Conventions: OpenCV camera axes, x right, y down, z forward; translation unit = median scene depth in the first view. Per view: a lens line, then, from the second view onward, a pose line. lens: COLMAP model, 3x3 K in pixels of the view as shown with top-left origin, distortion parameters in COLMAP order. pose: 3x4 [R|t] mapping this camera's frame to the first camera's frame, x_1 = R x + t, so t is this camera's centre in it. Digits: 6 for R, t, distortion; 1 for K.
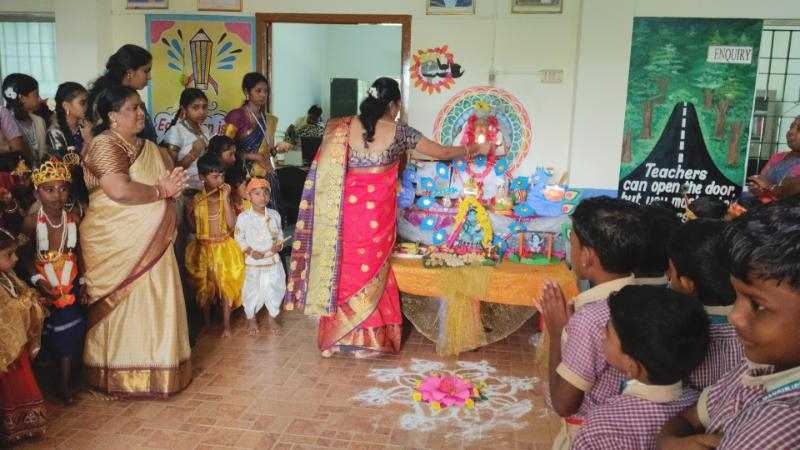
lens RADIAL K [[634.3, 0, 401.1], [0, 634.3, 221.8], [0, 0, 1]] dist [0.104822, -0.229091]
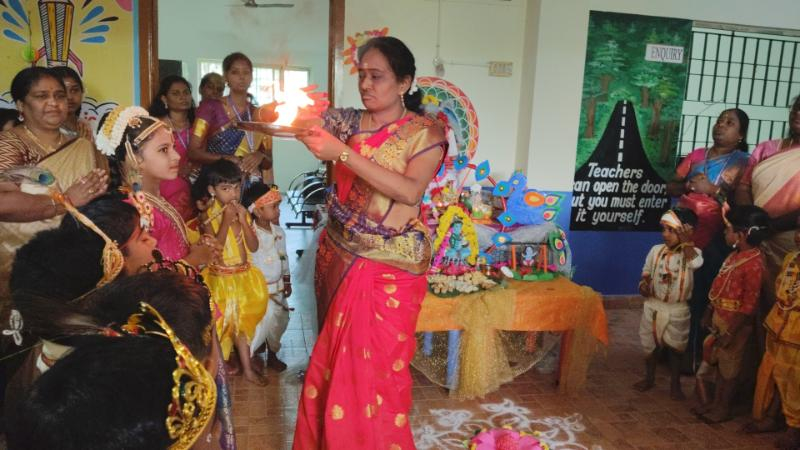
lens RADIAL K [[634.3, 0, 401.1], [0, 634.3, 221.8], [0, 0, 1]] dist [0.104822, -0.229091]
pose [[0.935658, -0.045659, 0.349942, -0.232225], [0.040237, 0.998931, 0.022752, -0.036372], [-0.350607, -0.007208, 0.936495, 0.196538]]
